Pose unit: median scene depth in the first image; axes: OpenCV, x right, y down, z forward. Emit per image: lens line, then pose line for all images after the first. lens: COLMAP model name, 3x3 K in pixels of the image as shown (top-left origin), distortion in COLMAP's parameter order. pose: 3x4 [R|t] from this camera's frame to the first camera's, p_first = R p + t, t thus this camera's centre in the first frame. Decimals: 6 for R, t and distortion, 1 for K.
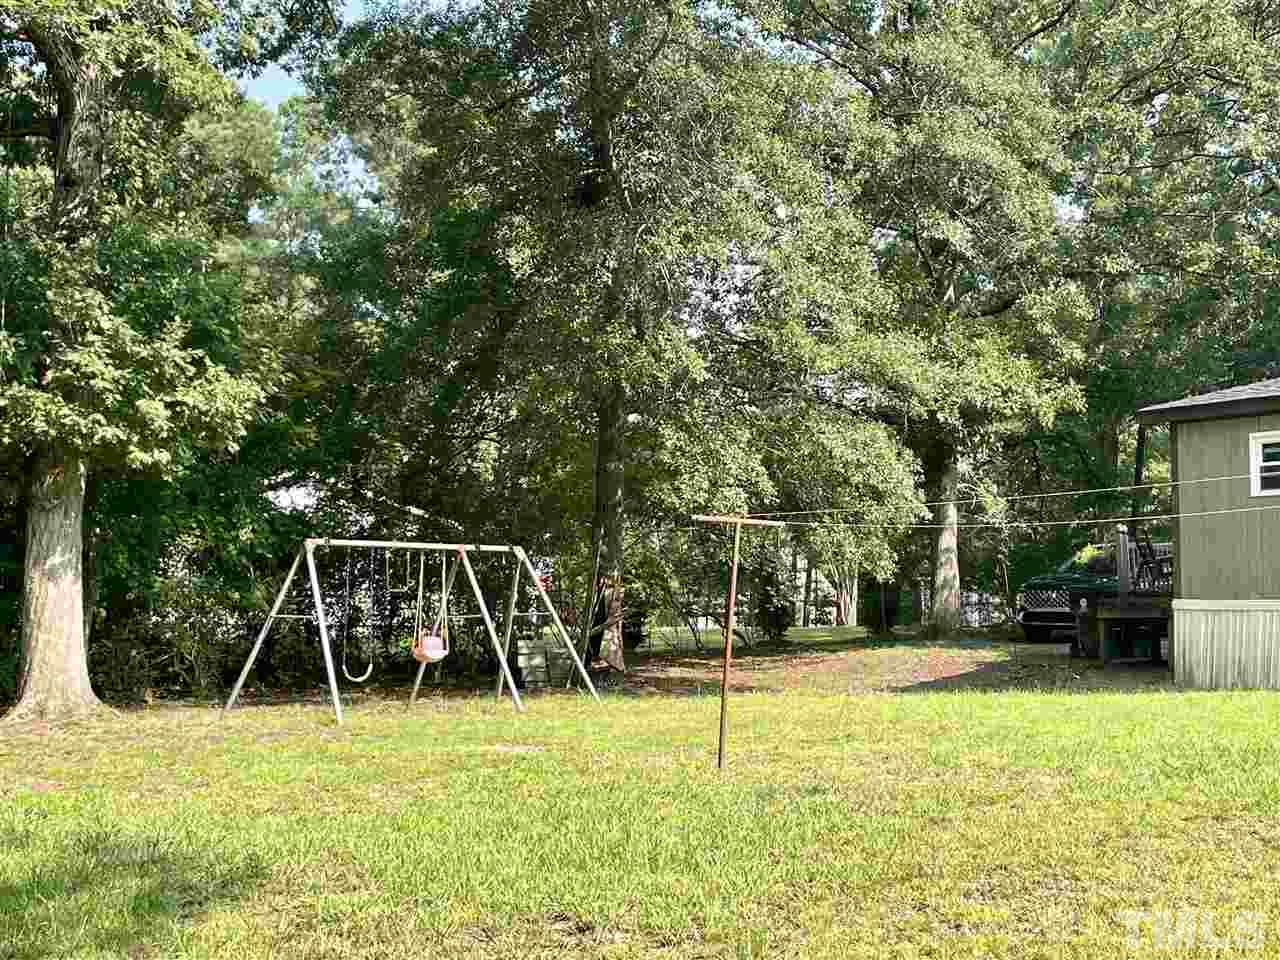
lens RADIAL K [[1826.3, 0, 641.8], [0, 1826.3, 457.3], [0, 0, 1]] dist [0.094156, 0.000000]
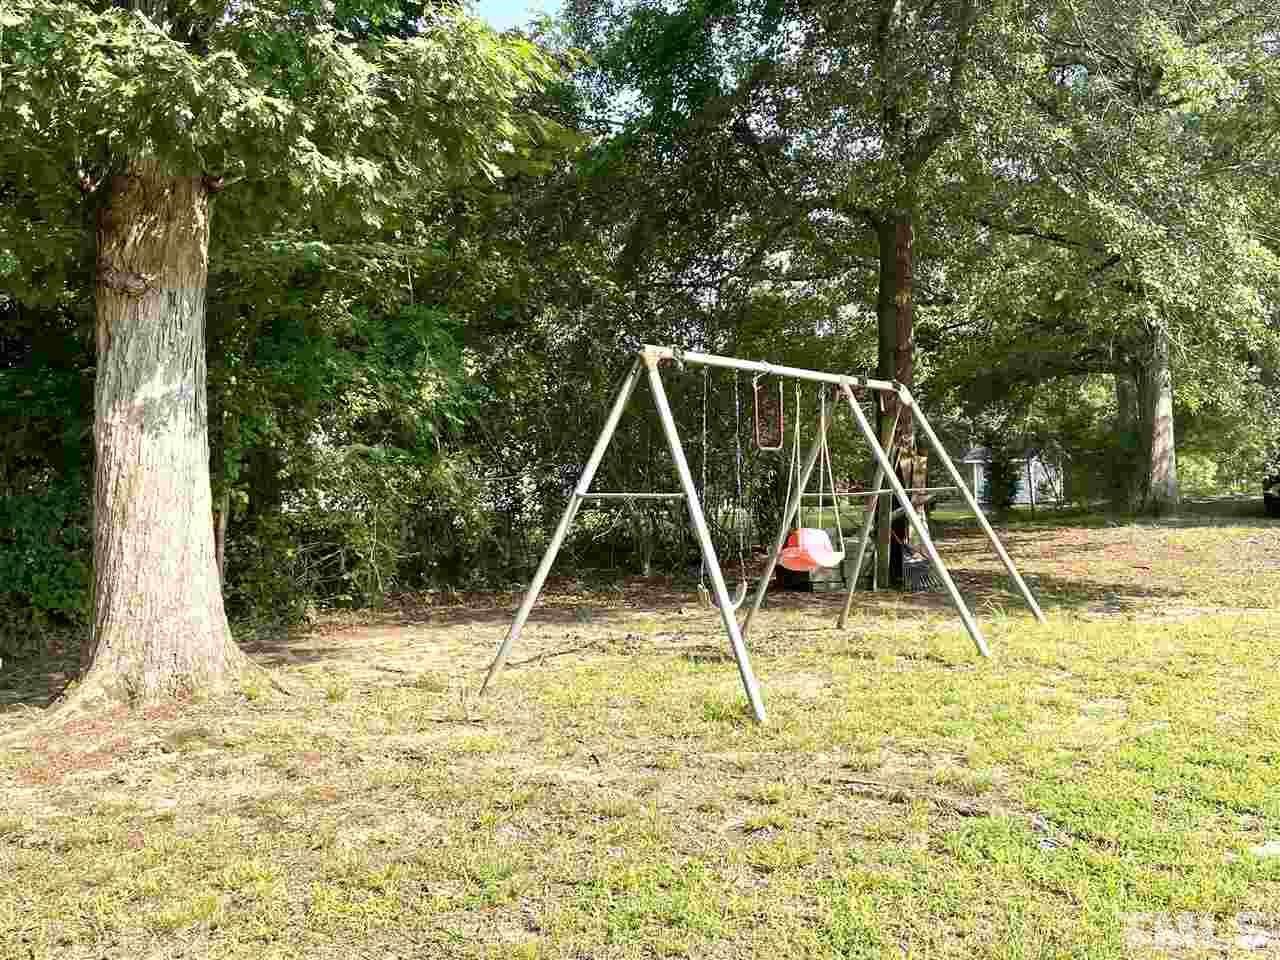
lens RADIAL K [[1234.1, 0, 671.5], [0, 1234.1, 450.6], [0, 0, 1]] dist [0.014764, 0.000000]
pose [[0.998402, -0.014024, 0.054747, -0.188338], [0.011526, 0.998889, 0.045684, 0.056644], [-0.055327, -0.044980, 0.997455, 0.631643]]
